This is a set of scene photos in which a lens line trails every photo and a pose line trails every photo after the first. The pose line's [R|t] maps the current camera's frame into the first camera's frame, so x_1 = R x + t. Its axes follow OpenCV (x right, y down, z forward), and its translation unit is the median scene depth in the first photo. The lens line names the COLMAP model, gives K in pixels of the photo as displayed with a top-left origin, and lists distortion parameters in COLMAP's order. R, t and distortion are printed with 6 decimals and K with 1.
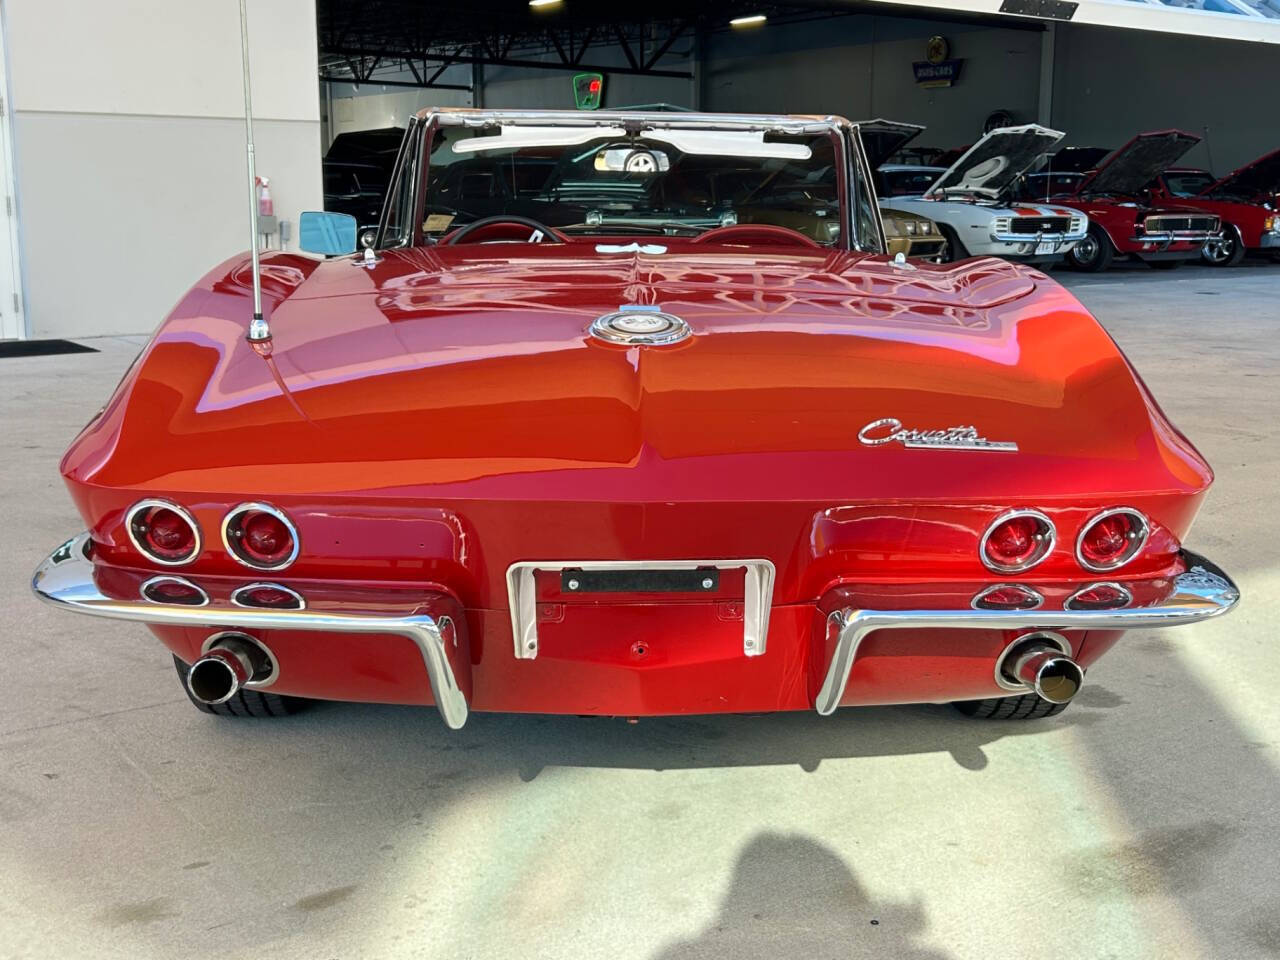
lens RADIAL K [[1529.5, 0, 650.6], [0, 1529.5, 479.5], [0, 0, 1]] dist [0.128800, -0.300500]
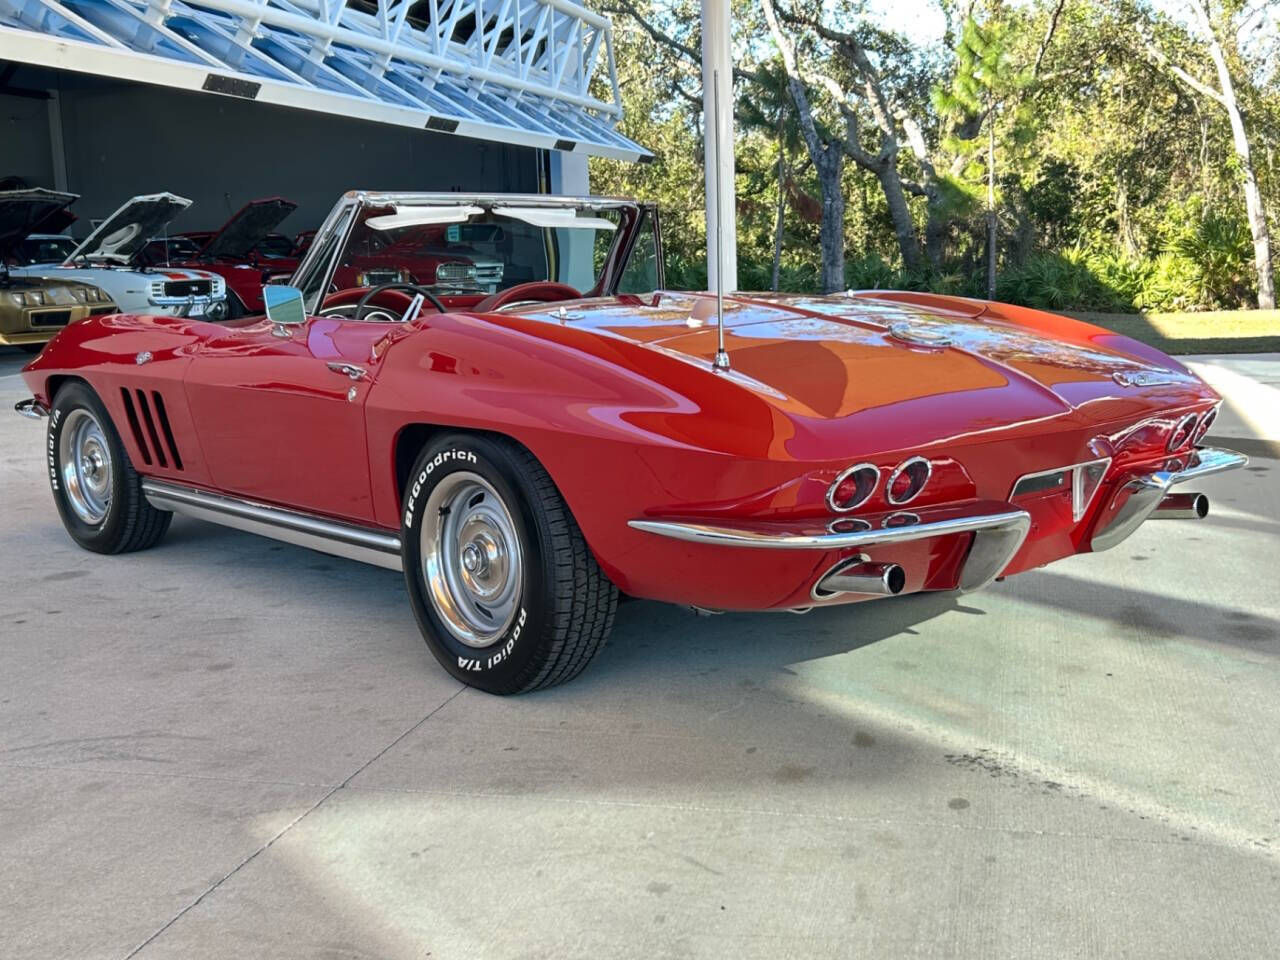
lens RADIAL K [[1529.5, 0, 650.6], [0, 1529.5, 479.5], [0, 0, 1]] dist [0.128800, -0.300500]
pose [[0.778166, -0.125421, 0.615408, -0.256505], [0.149736, 0.988651, 0.012152, -0.003846], [-0.609948, 0.082693, 0.788115, -0.007505]]
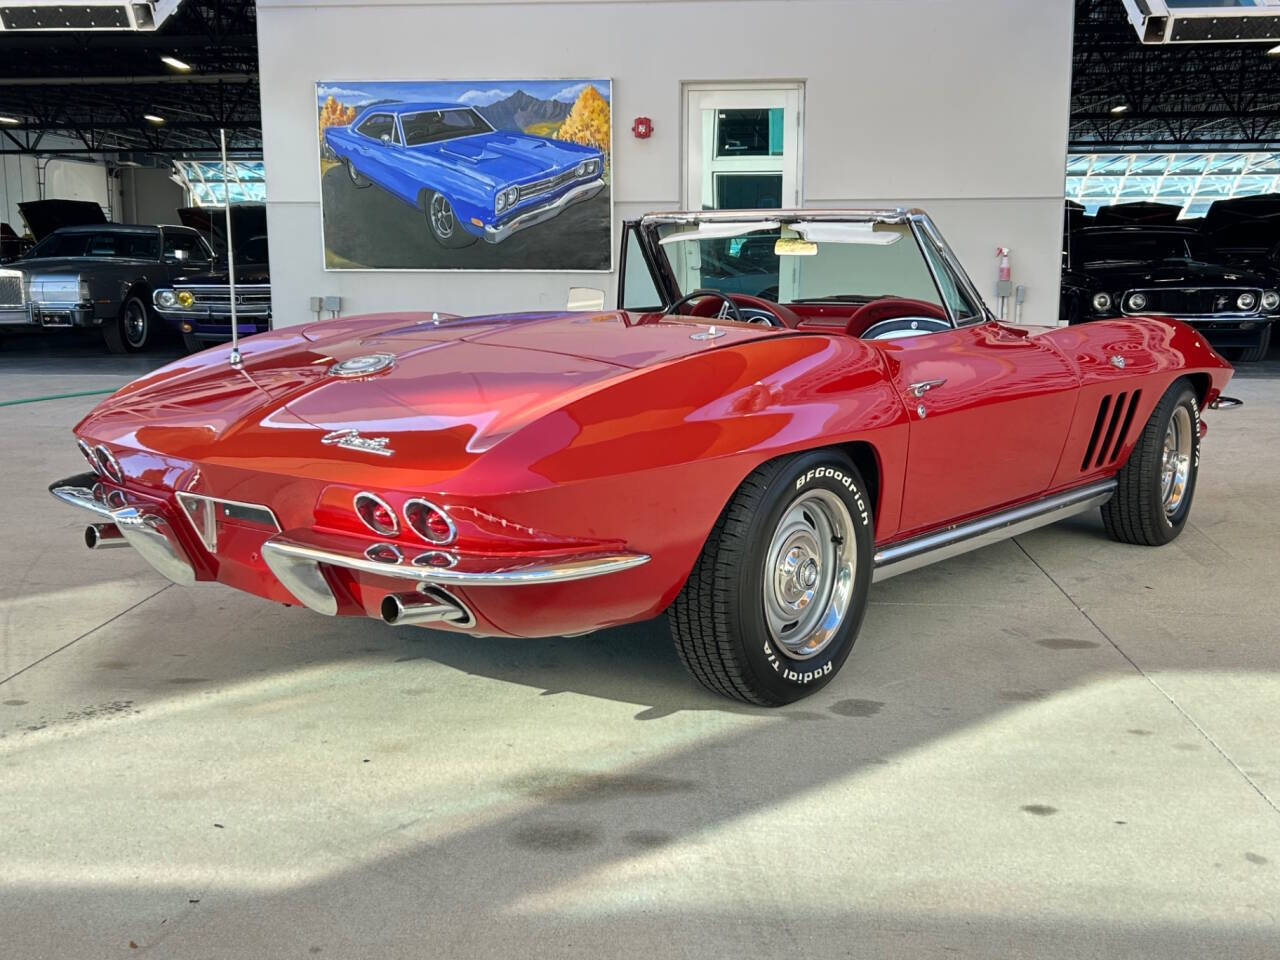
lens RADIAL K [[1412.1, 0, 640.0], [0, 1412.1, 480.0], [0, 0, 1]] dist [0.074969, -0.184589]
pose [[0.753063, 0.100354, -0.650251, 0.252245], [-0.116705, 0.993002, 0.018093, -0.009252], [0.647516, 0.062262, 0.759504, 0.019573]]
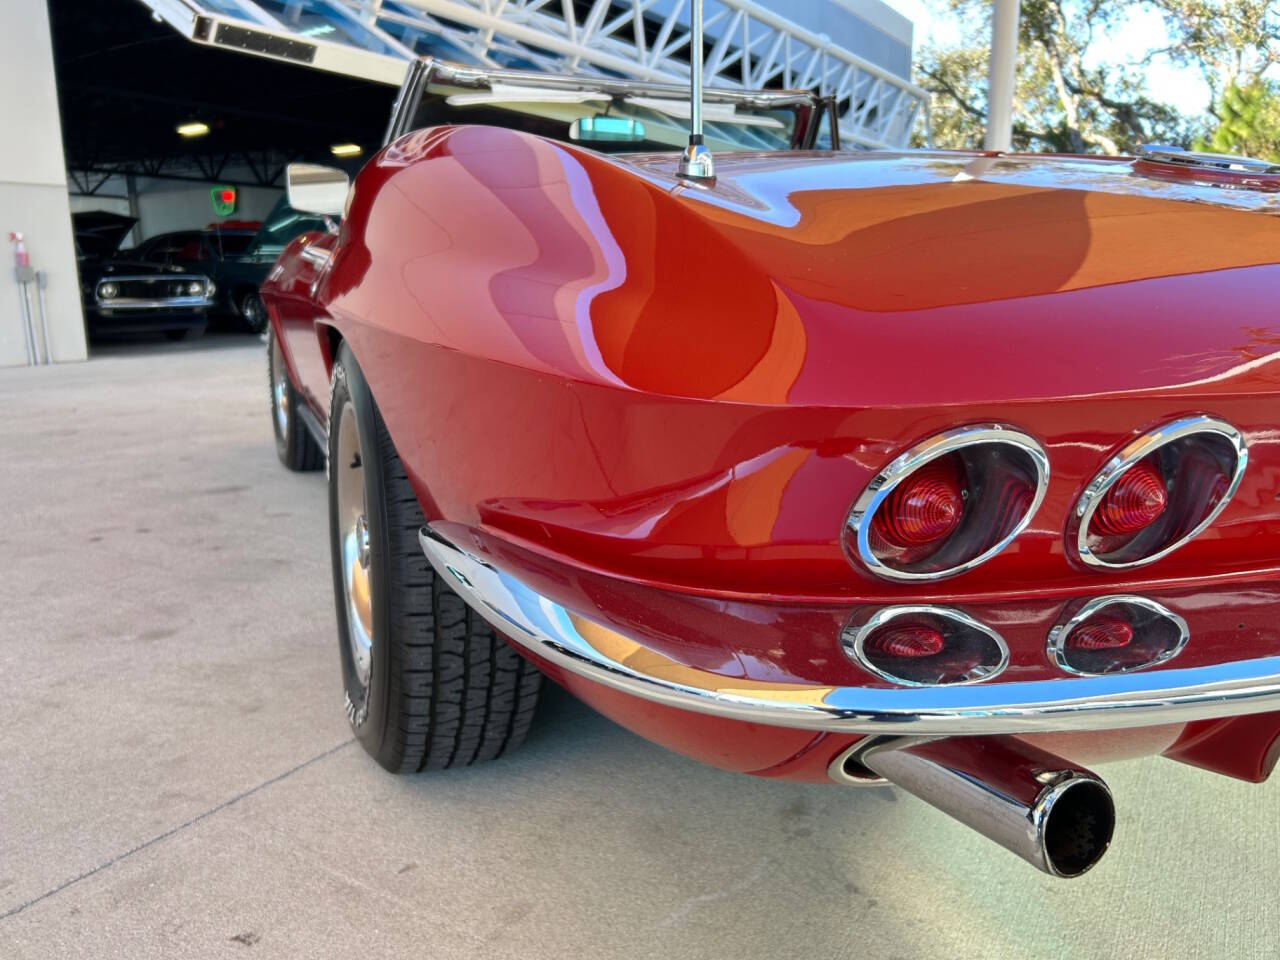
lens RADIAL K [[981.8, 0, 640.0], [0, 981.8, 480.0], [0, 0, 1]] dist [0.070228, -0.100688]
pose [[0.932911, -0.084846, 0.349969, -0.091924], [0.079490, 0.996394, 0.029668, 0.002229], [-0.351224, 0.000142, 0.936291, 0.144567]]
